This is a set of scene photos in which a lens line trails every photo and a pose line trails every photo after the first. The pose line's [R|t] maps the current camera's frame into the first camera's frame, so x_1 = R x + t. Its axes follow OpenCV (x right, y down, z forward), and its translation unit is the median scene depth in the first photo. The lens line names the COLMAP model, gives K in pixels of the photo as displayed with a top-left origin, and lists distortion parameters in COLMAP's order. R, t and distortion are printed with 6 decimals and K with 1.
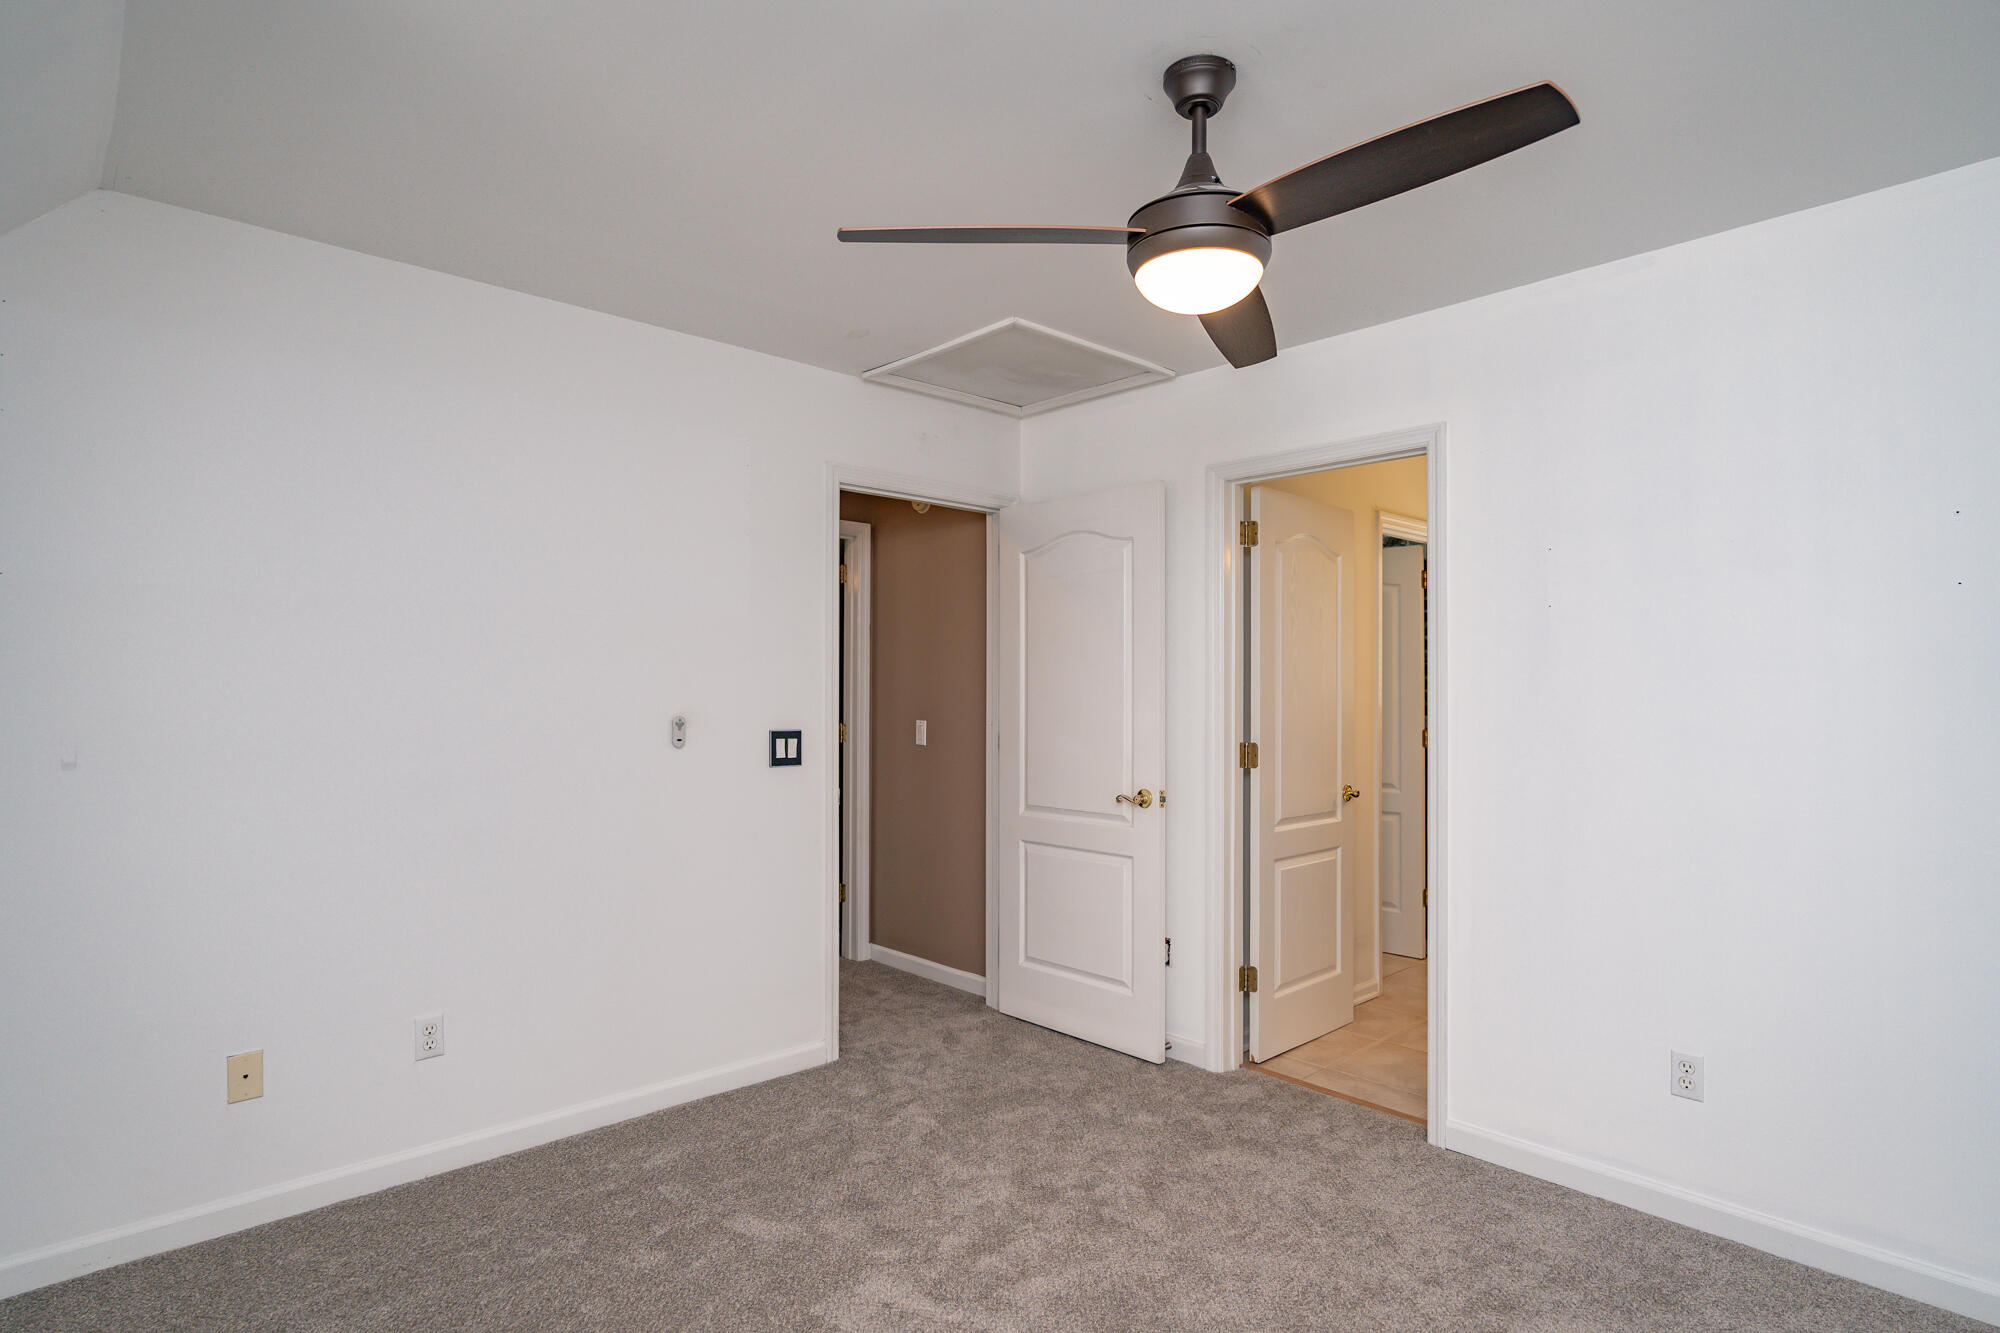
lens RADIAL K [[1043.7, 0, 1004.4], [0, 1043.7, 685.0], [0, 0, 1]] dist [0.000893, 0.000104]
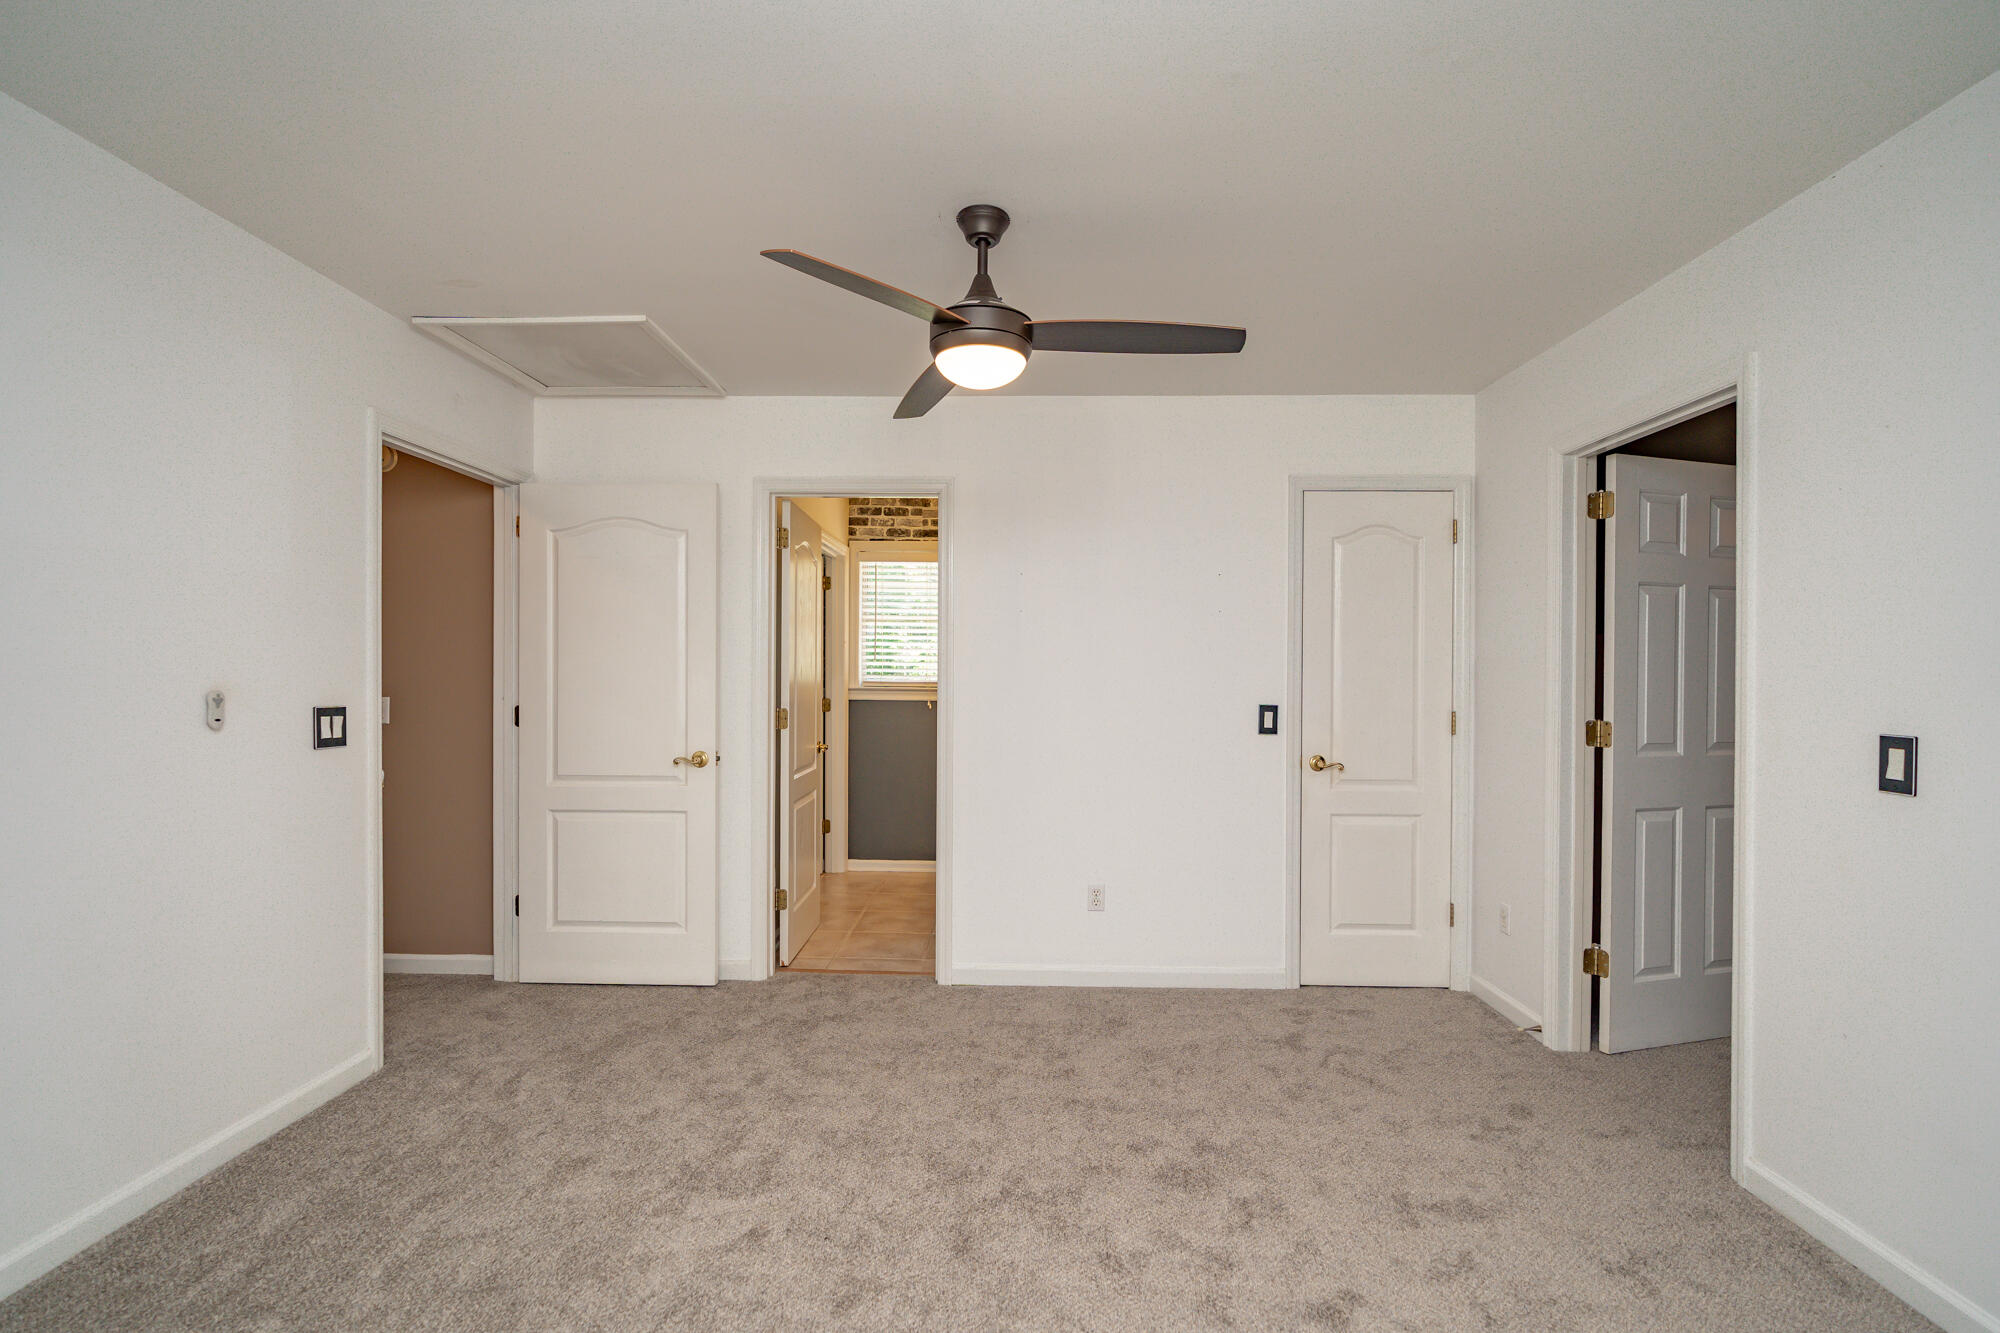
lens RADIAL K [[903.2, 0, 1000.4], [0, 903.2, 682.5], [0, 0, 1]] dist [-0.000816, -0.000176]
pose [[0.705719, -0.003903, 0.708481, -0.345106], [-0.008274, 0.999871, 0.013751, 0.008032], [-0.708444, -0.015566, 0.705596, 0.068015]]
